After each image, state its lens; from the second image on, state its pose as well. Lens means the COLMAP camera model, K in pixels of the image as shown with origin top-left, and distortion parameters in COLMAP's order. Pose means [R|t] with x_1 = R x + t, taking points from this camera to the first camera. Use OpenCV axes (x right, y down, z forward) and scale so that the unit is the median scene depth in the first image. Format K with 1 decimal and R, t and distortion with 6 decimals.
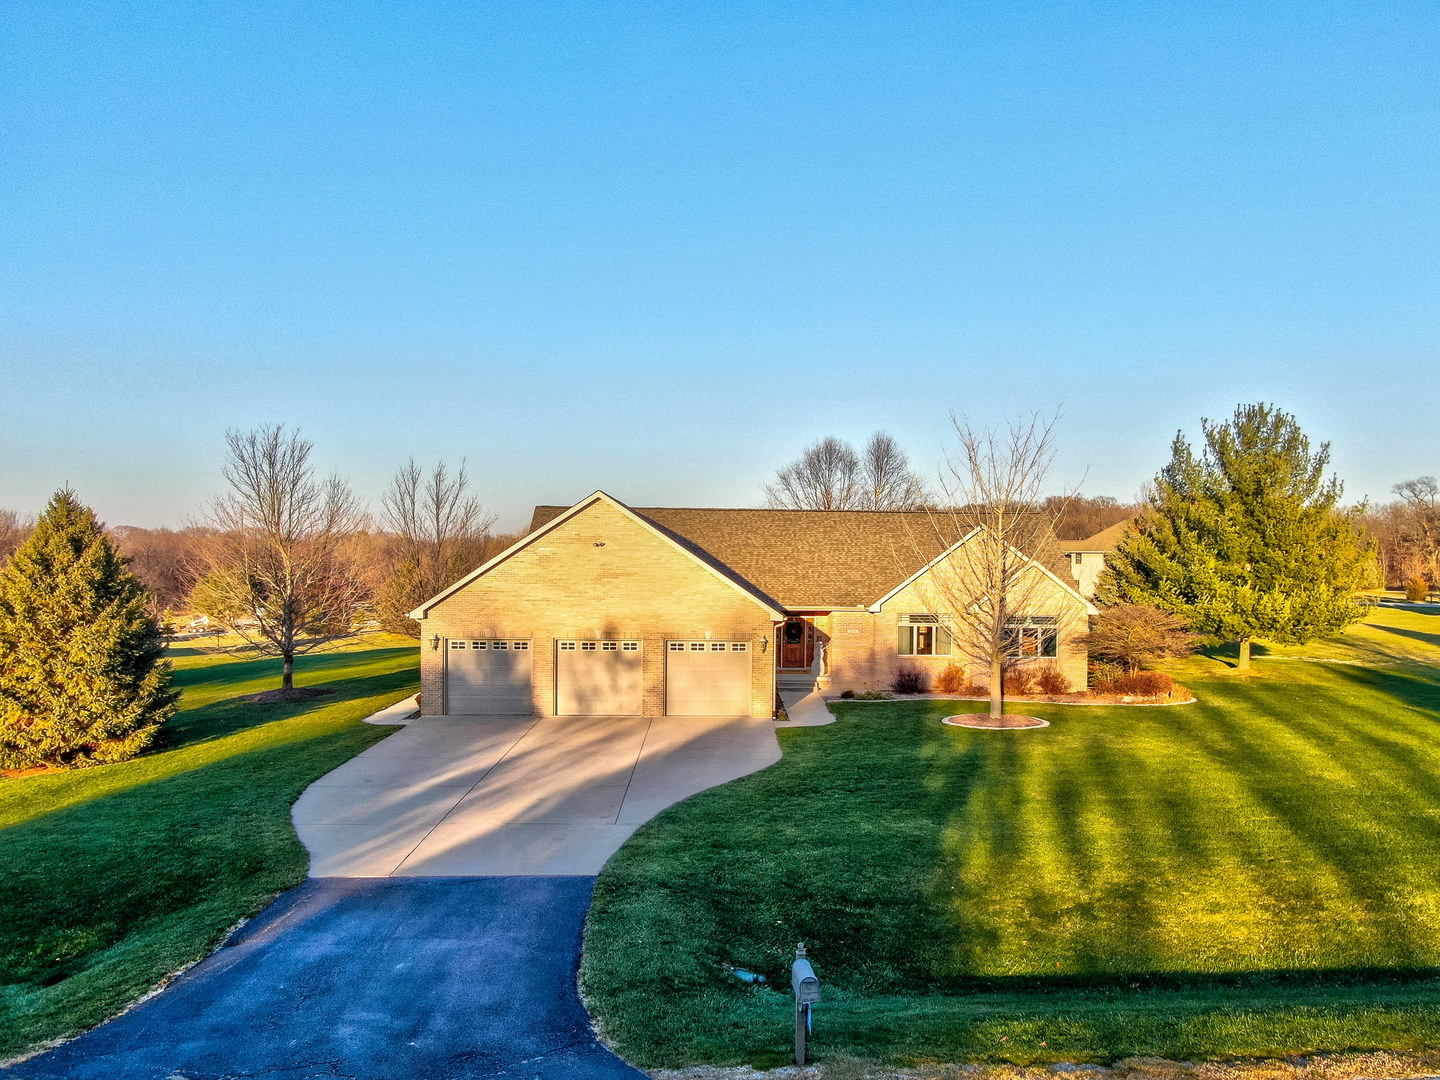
lens RADIAL K [[1103.0, 0, 764.0], [0, 1103.0, 565.6], [0, 0, 1]] dist [0.003477, 0.000836]
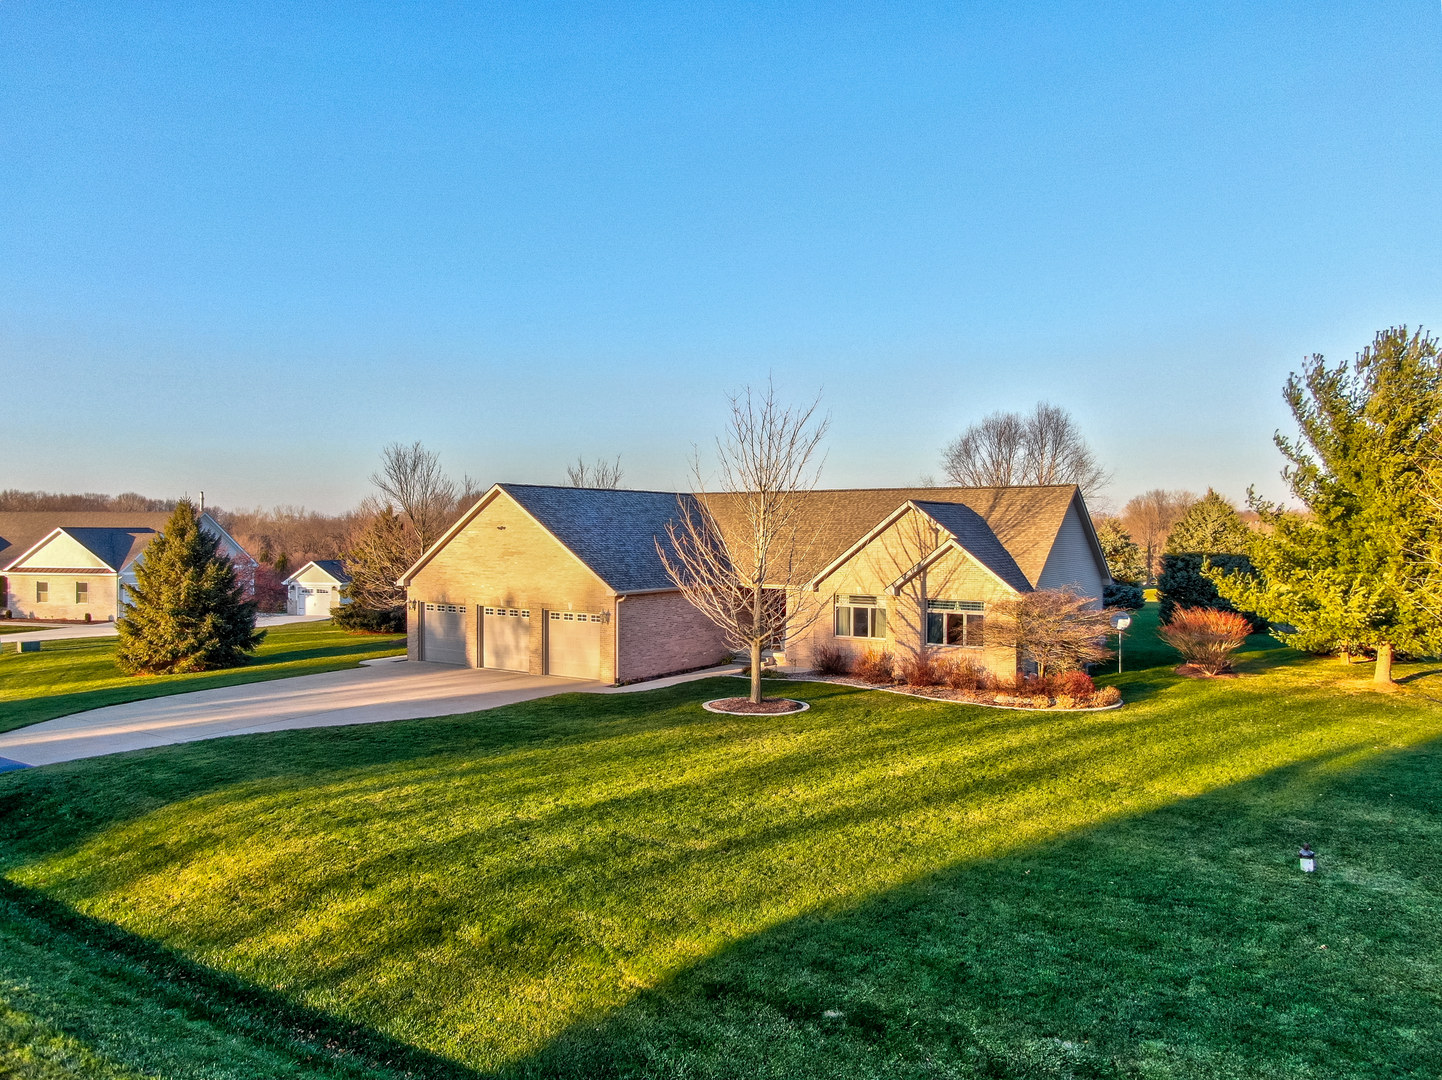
lens RADIAL K [[1028.3, 0, 713.6], [0, 1028.3, 535.0], [0, 0, 1]] dist [-0.000850, 0.005952]
pose [[0.796539, -0.004877, -0.604567, 0.633823], [0.001542, 0.999981, -0.006036, -0.004029], [0.604585, 0.003876, 0.796531, 0.215572]]
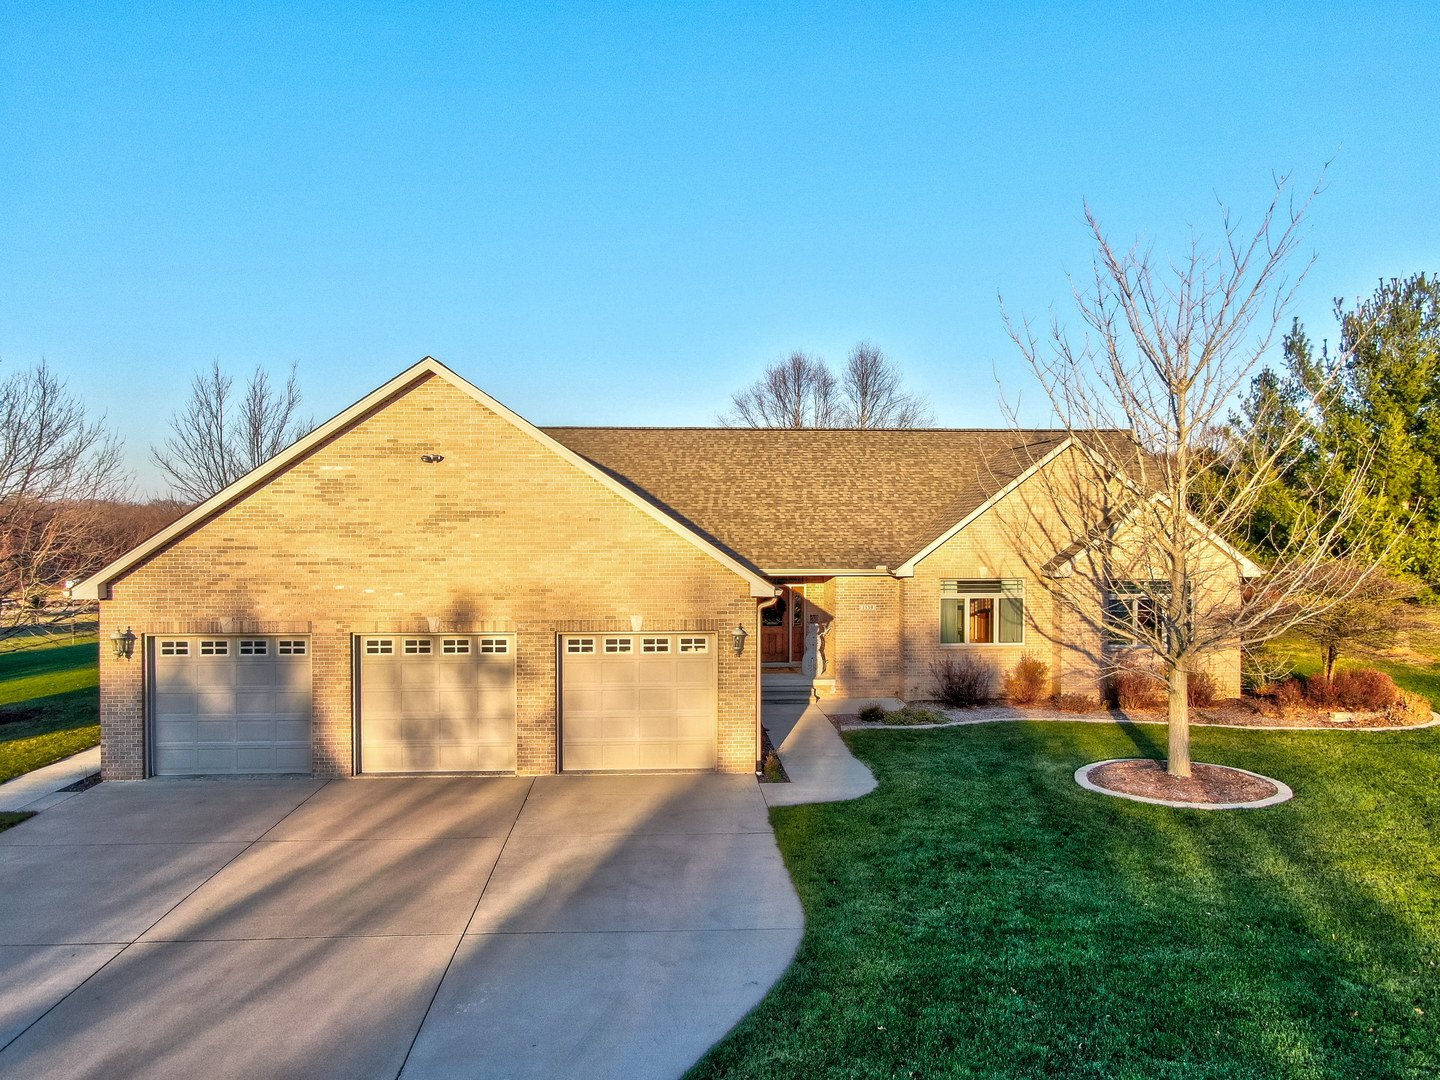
lens RADIAL K [[1034.3, 0, 720.0], [0, 1034.3, 540.0], [0, 0, 1]] dist [-0.006666, 0.003739]
pose [[0.999828, -0.010204, 0.015479, -0.015175], [0.010061, 0.999906, 0.009296, 0.015332], [-0.015573, -0.009139, 0.999837, 0.435436]]
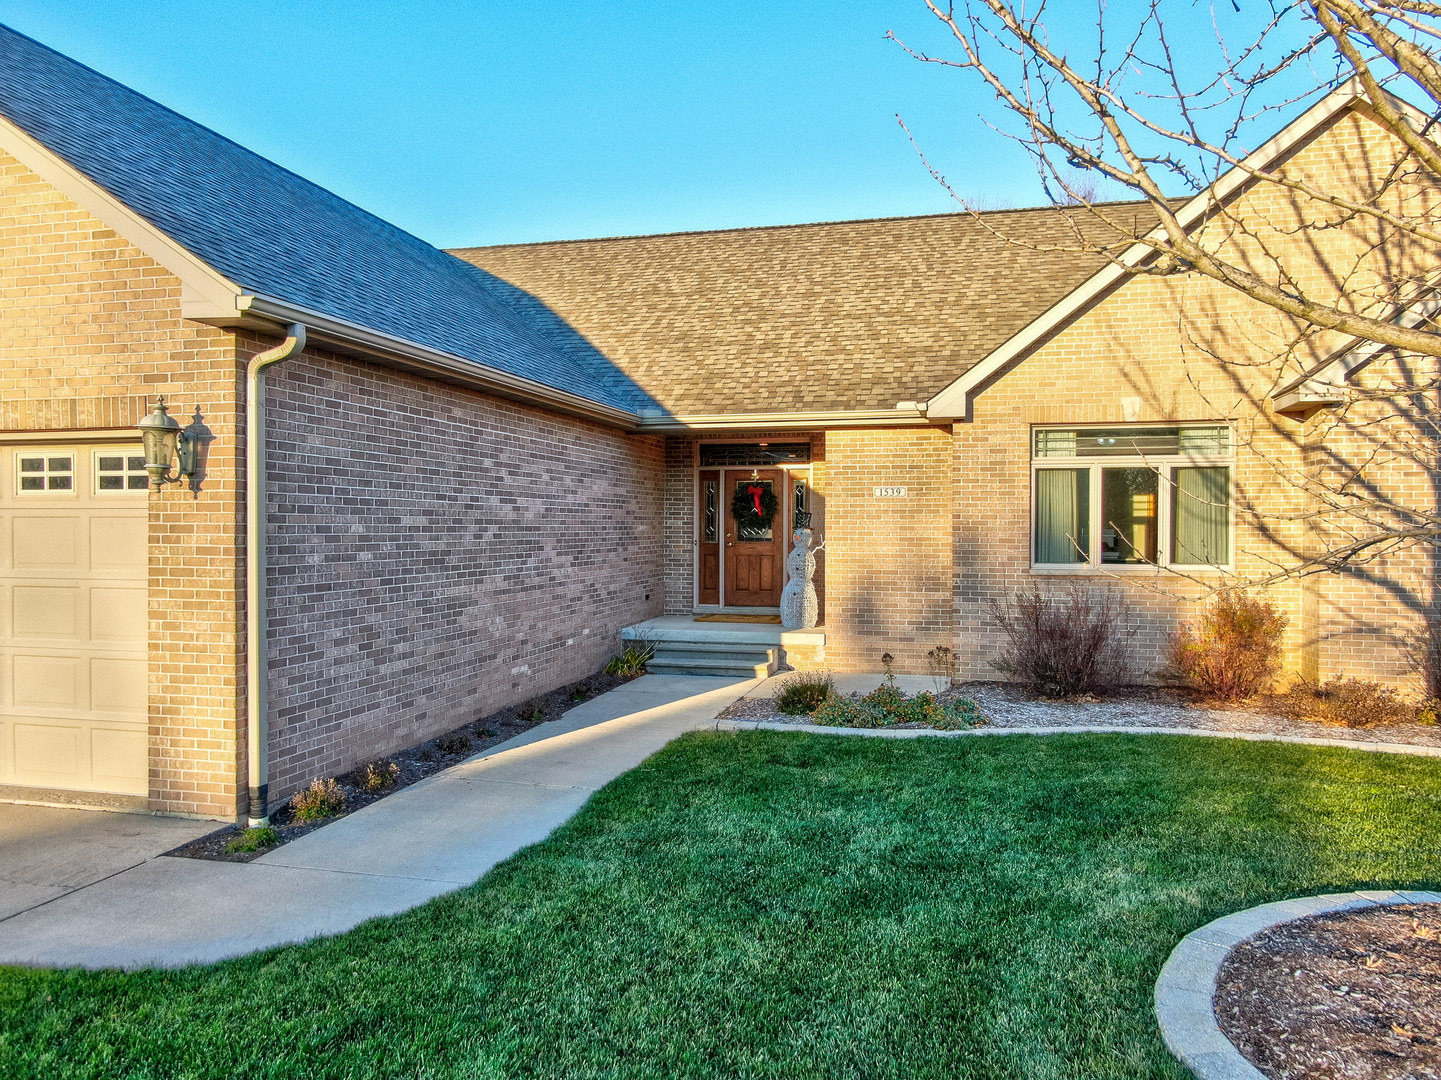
lens RADIAL K [[1027.6, 0, 713.1], [0, 1027.6, 535.0], [0, 0, 1]] dist [-0.000850, 0.005952]
pose [[0.956360, -0.005625, -0.292137, 0.128314], [0.005821, 0.999983, -0.000197, 0.078001], [0.292133, -0.001512, 0.956376, 0.759364]]
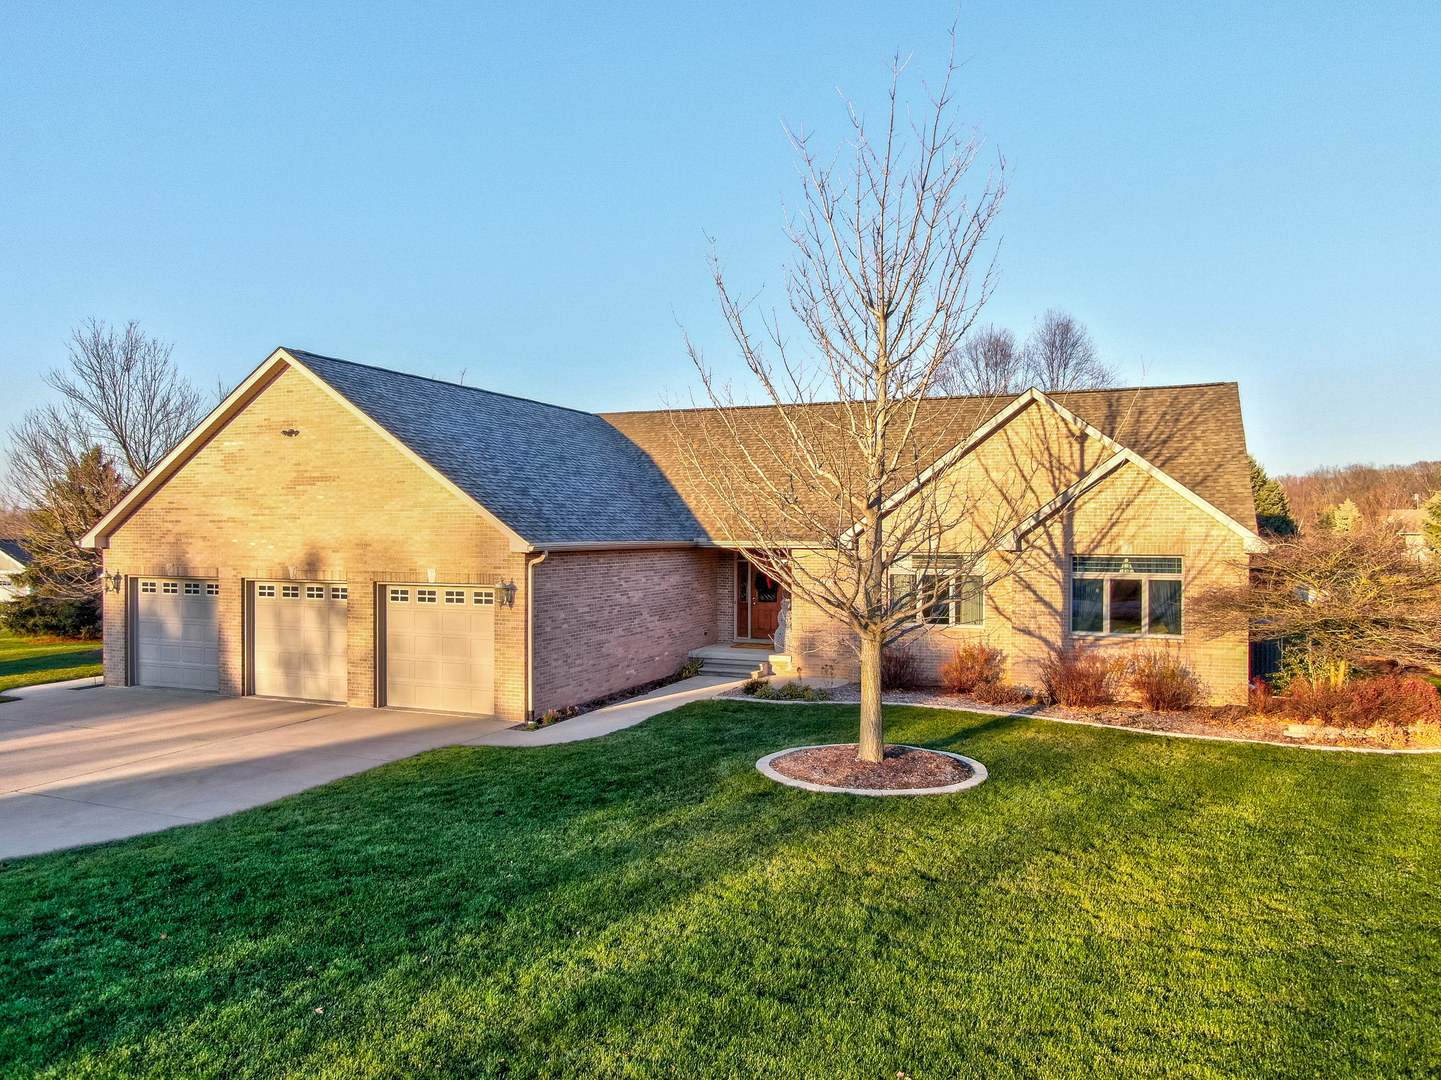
lens RADIAL K [[1027.6, 0, 713.1], [0, 1027.6, 535.0], [0, 0, 1]] dist [-0.000850, 0.005952]
pose [[0.902582, -0.007237, -0.430458, 0.291890], [0.004868, 0.999966, -0.006604, 0.040137], [0.430491, 0.003865, 0.902586, 0.500879]]
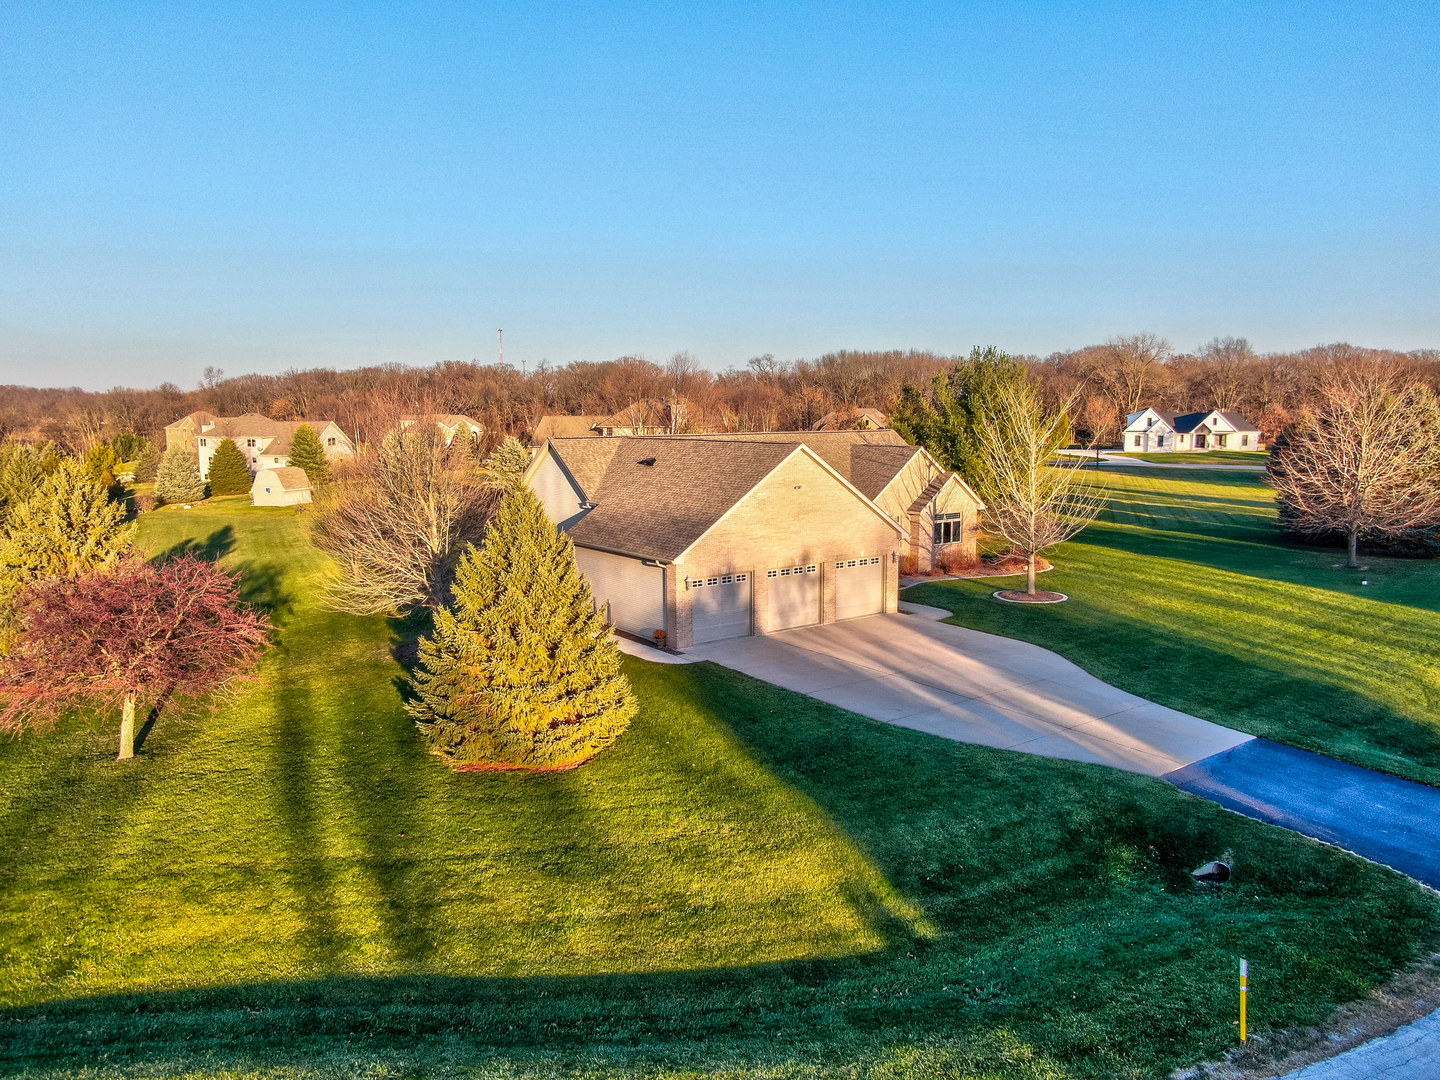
lens RADIAL K [[1026.9, 0, 712.6], [0, 1026.9, 535.0], [0, 0, 1]] dist [-0.000850, 0.005952]
pose [[0.832656, -0.082124, 0.547668, -0.741336], [0.018731, 0.992554, 0.120359, -0.091363], [-0.553474, -0.089959, 0.827994, 0.113770]]
